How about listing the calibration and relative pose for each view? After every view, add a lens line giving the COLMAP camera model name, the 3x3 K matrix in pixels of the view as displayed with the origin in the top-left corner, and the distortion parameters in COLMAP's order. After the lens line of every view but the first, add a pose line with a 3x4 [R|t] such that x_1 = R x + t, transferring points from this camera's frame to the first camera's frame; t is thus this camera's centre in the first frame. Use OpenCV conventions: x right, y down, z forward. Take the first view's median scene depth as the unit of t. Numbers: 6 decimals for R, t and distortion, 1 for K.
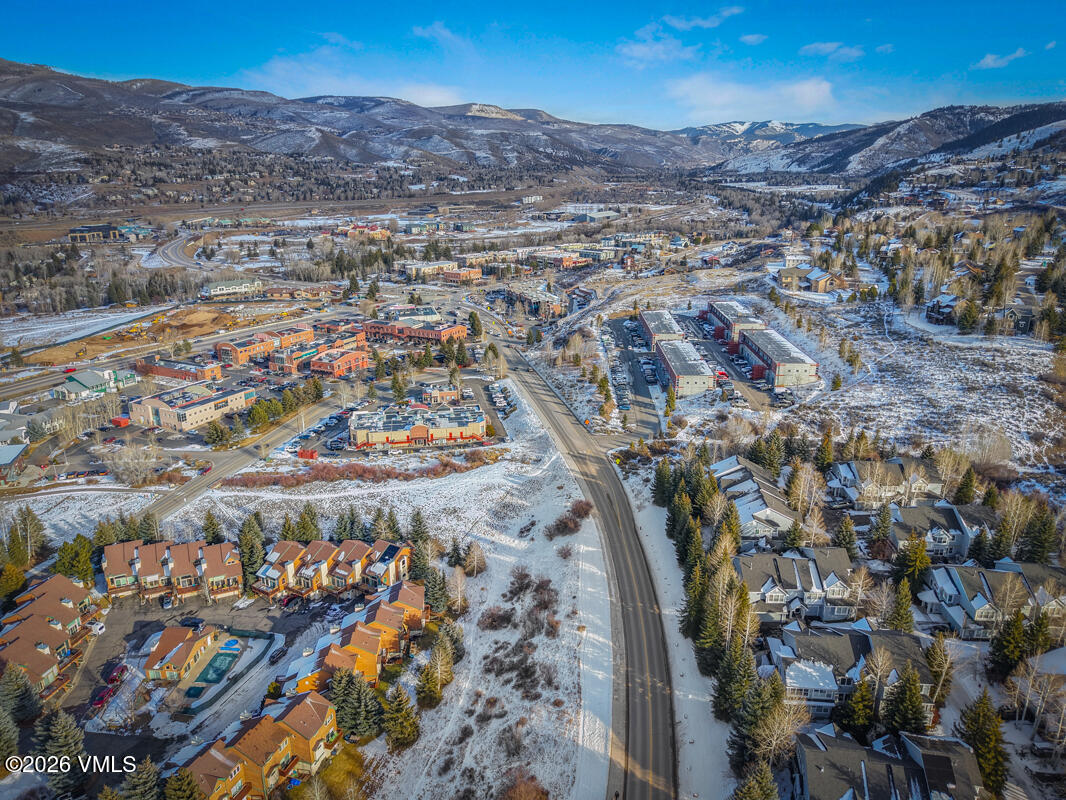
lens RADIAL K [[784.2, 0, 533.0], [0, 784.2, 400.0], [0, 0, 1]] dist [0.030882, -0.046641]
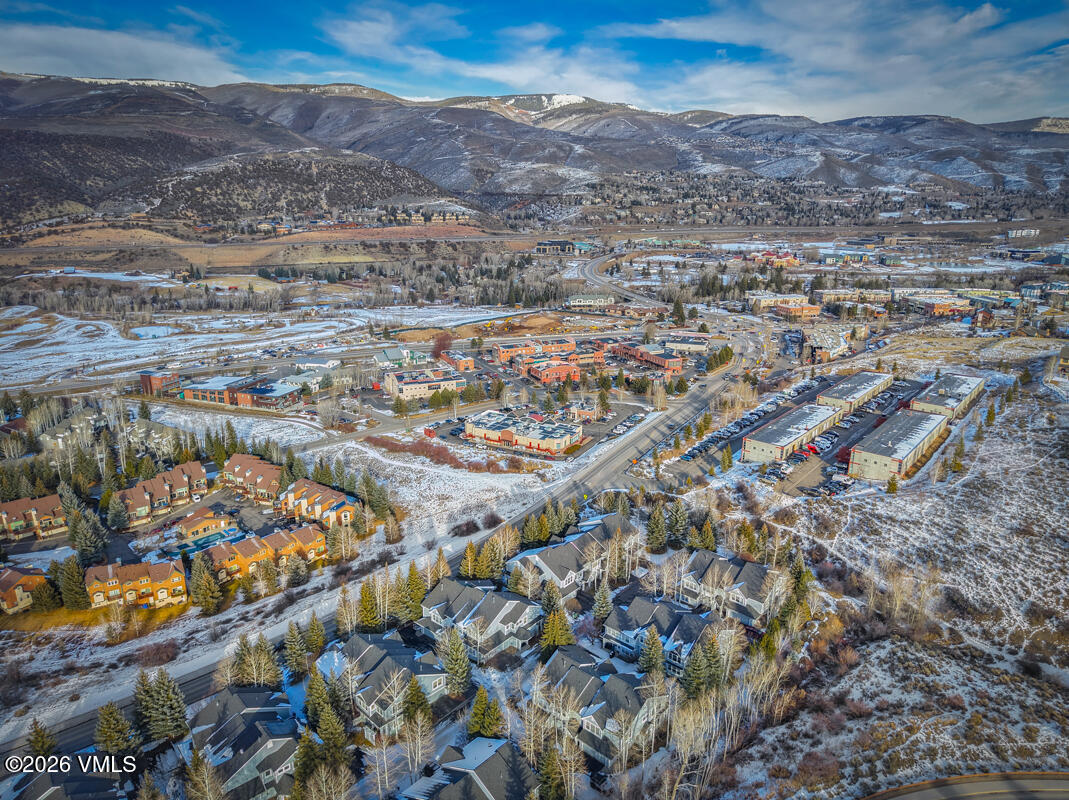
lens RADIAL K [[786.4, 0, 534.5], [0, 786.4, 400.0], [0, 0, 1]] dist [0.030882, -0.046641]
pose [[0.749891, 0.180917, -0.636343, 0.176323], [-0.193701, 0.979771, 0.050292, -0.022159], [0.632569, 0.085547, 0.769765, 0.034311]]
